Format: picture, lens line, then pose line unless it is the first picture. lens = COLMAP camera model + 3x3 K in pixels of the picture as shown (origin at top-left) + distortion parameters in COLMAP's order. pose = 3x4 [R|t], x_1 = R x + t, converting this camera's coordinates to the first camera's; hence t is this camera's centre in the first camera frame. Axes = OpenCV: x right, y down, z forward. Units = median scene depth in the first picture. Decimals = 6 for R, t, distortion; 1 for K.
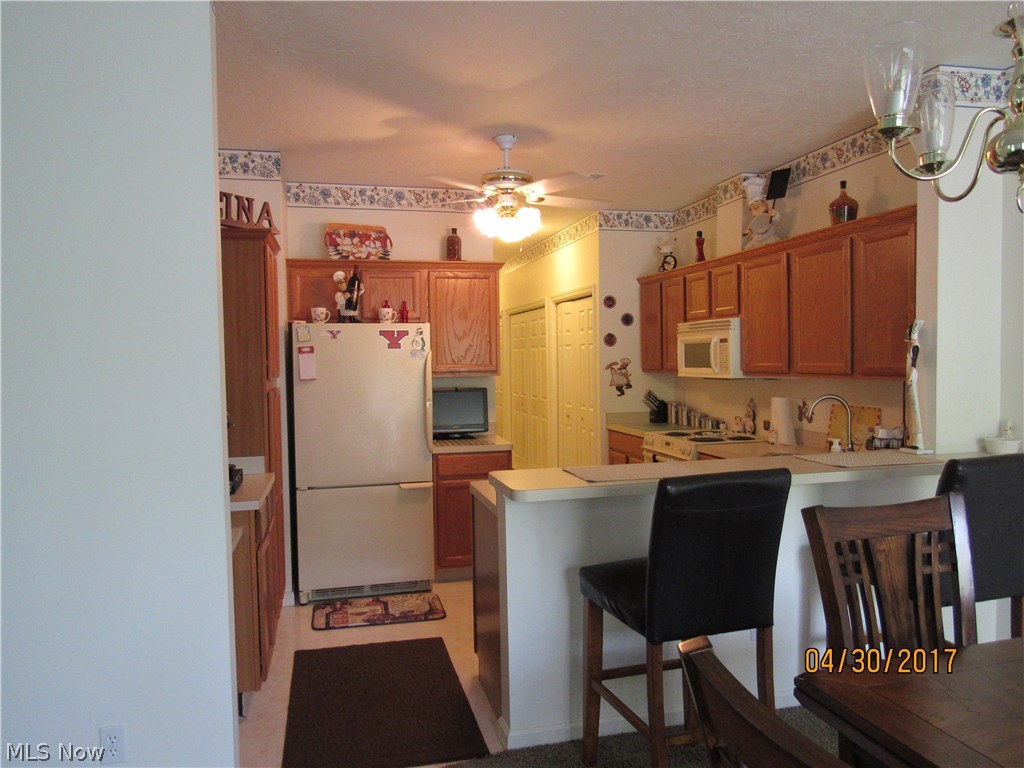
lens RADIAL K [[733.8, 0, 513.3], [0, 733.8, 383.1], [0, 0, 1]] dist [-0.033162, 0.017606]
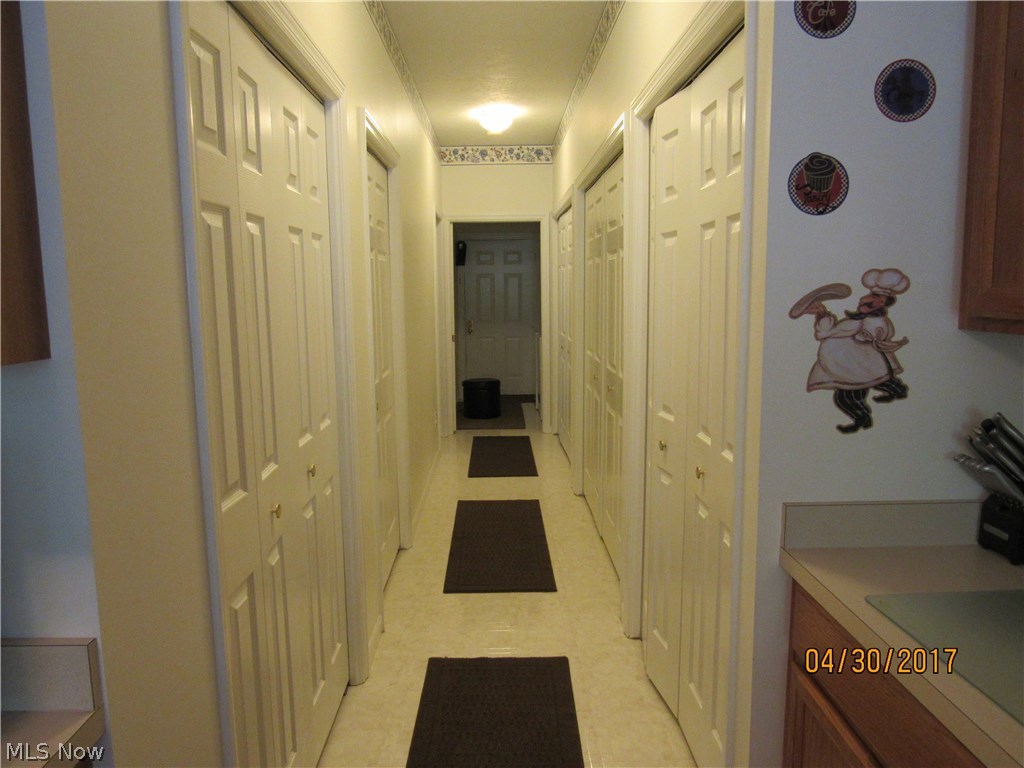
lens RADIAL K [[733.8, 0, 513.9], [0, 733.8, 383.6], [0, 0, 1]] dist [-0.033162, 0.017606]
pose [[0.976219, 0.035485, -0.213862, 0.118560], [-0.014021, 0.994782, 0.101057, -0.025670], [0.216332, -0.095655, 0.971623, 0.988077]]
